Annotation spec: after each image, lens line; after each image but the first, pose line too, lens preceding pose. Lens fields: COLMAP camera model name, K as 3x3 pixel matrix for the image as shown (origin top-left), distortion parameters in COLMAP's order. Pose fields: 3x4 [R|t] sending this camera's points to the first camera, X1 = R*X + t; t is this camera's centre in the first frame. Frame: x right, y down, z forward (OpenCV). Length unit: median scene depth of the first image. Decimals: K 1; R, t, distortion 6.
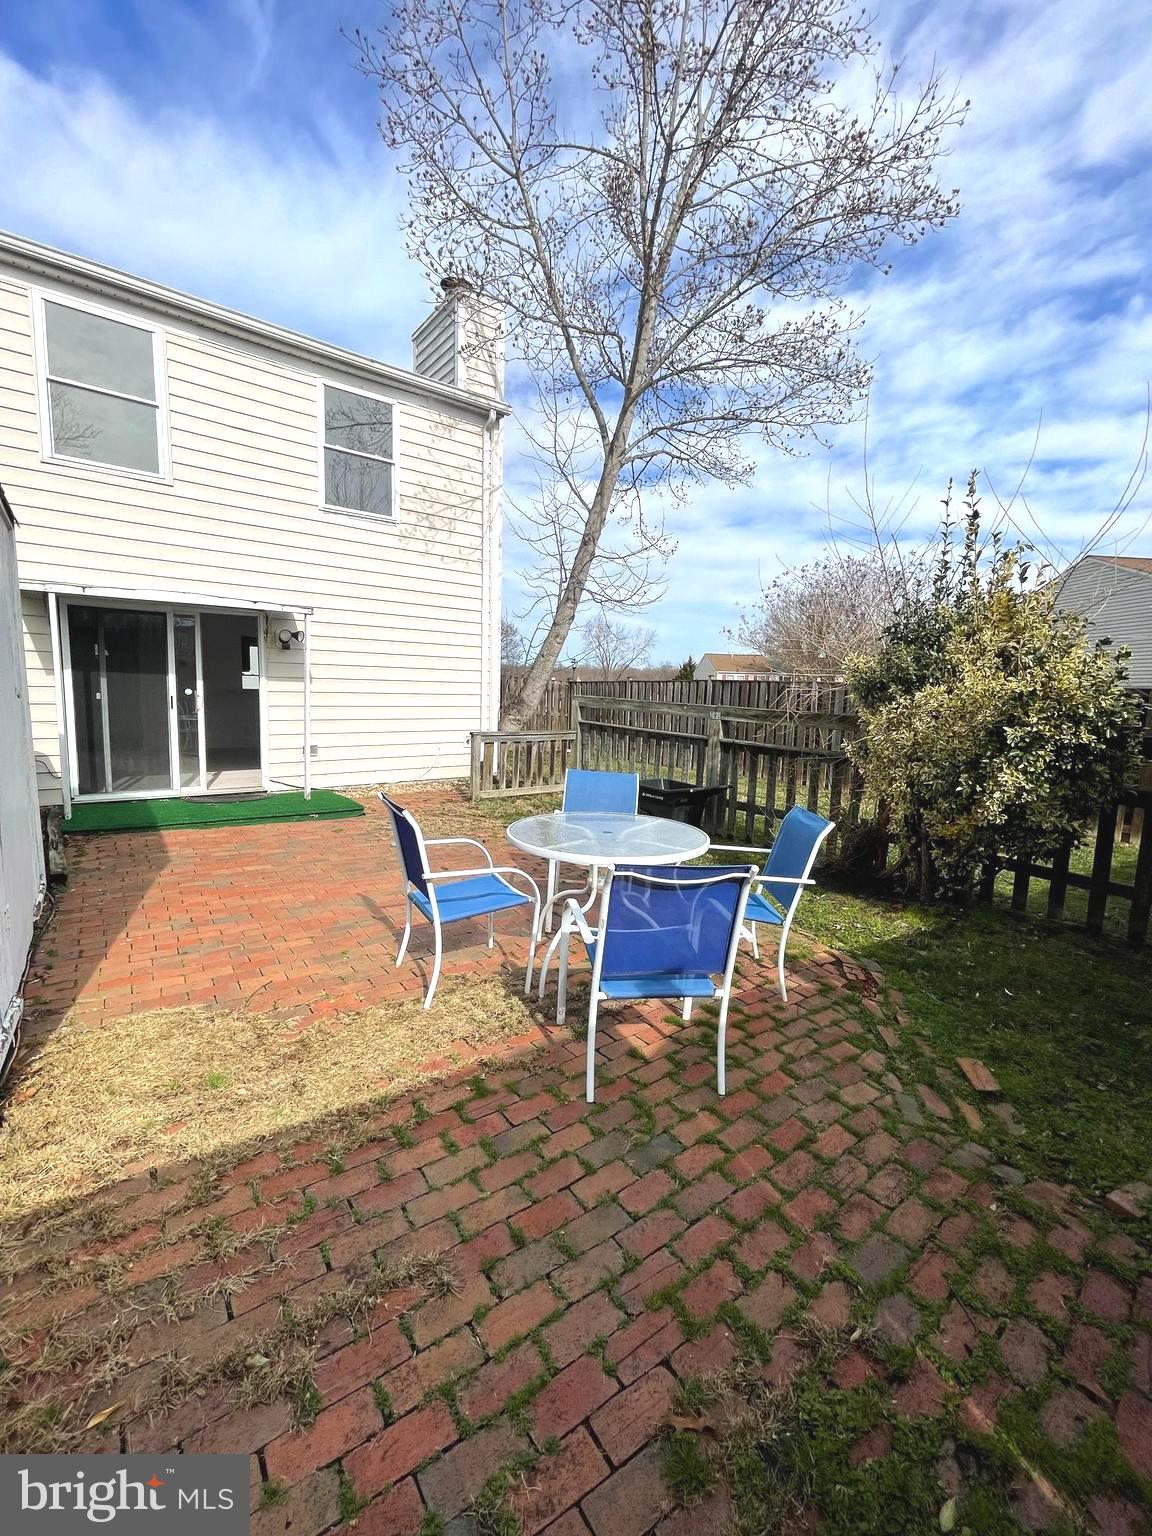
lens RADIAL K [[622.9, 0, 587.8], [0, 622.9, 773.4], [0, 0, 1]] dist [0.002213, 0.000396]
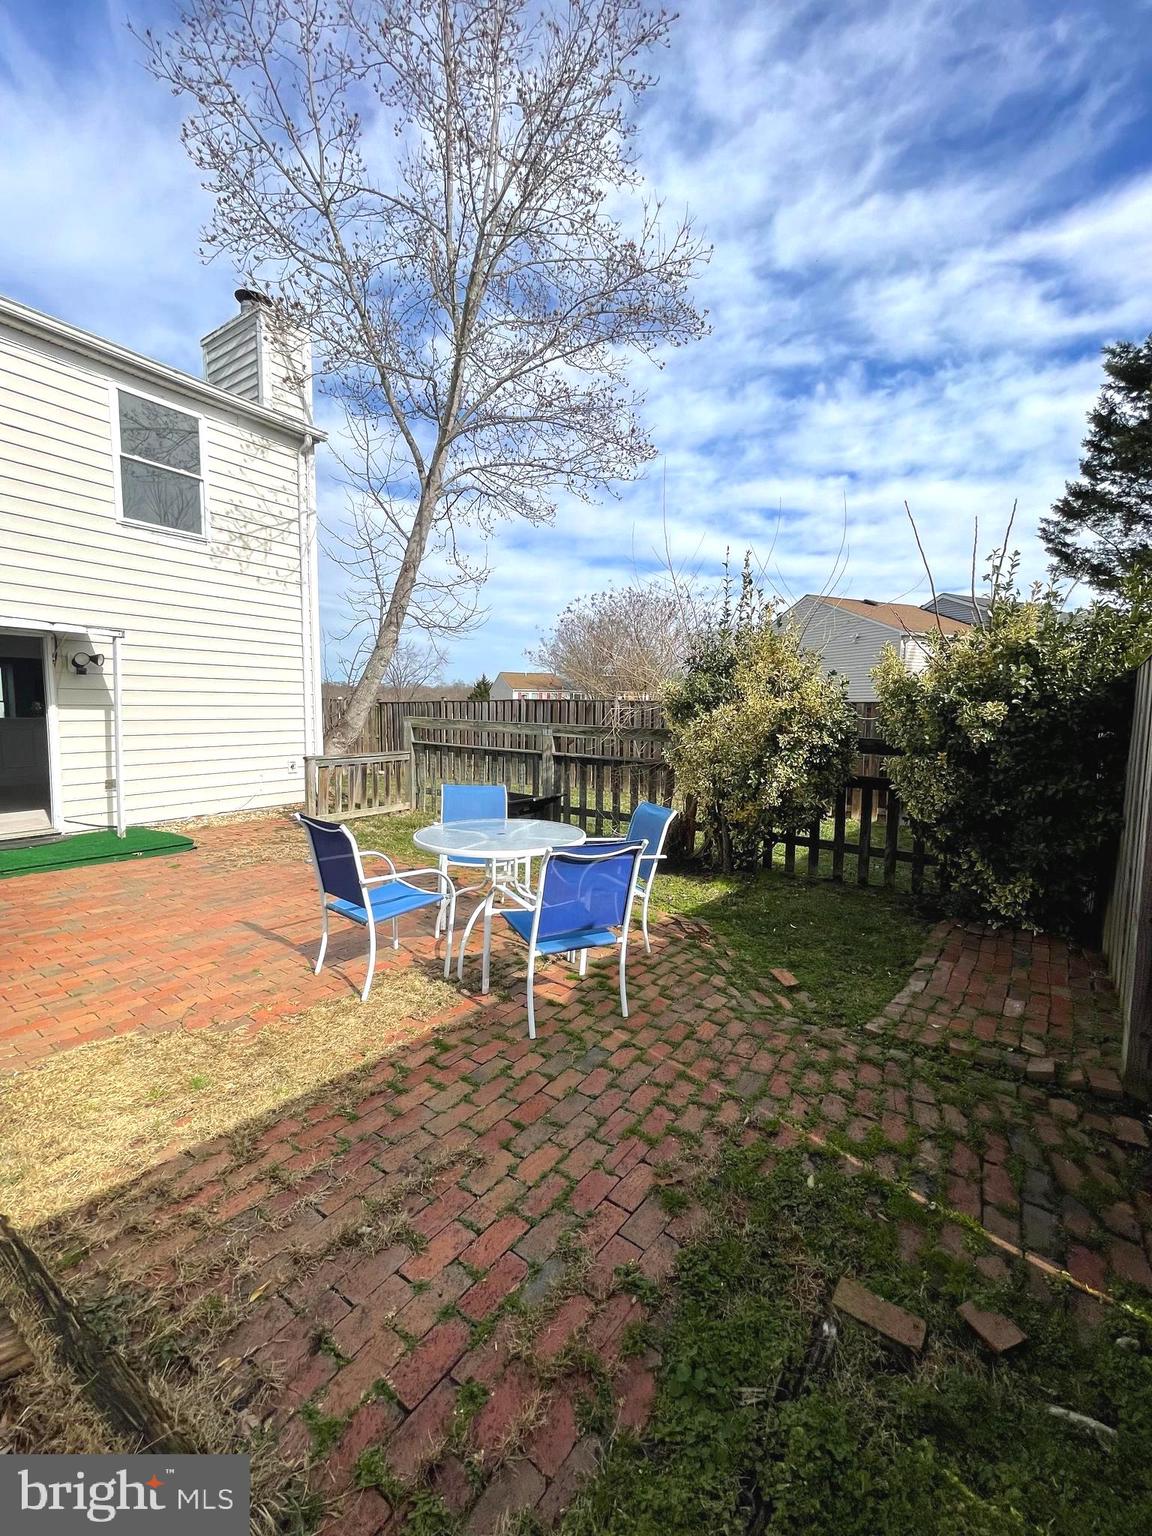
lens RADIAL K [[622.9, 0, 587.8], [0, 622.9, 780.9], [0, 0, 1]] dist [0.002213, 0.000396]
pose [[0.945156, -0.056327, 0.321724, -0.146620], [0.061314, 0.998104, -0.005381, 0.008177], [-0.320811, 0.024812, 0.946818, -0.138265]]
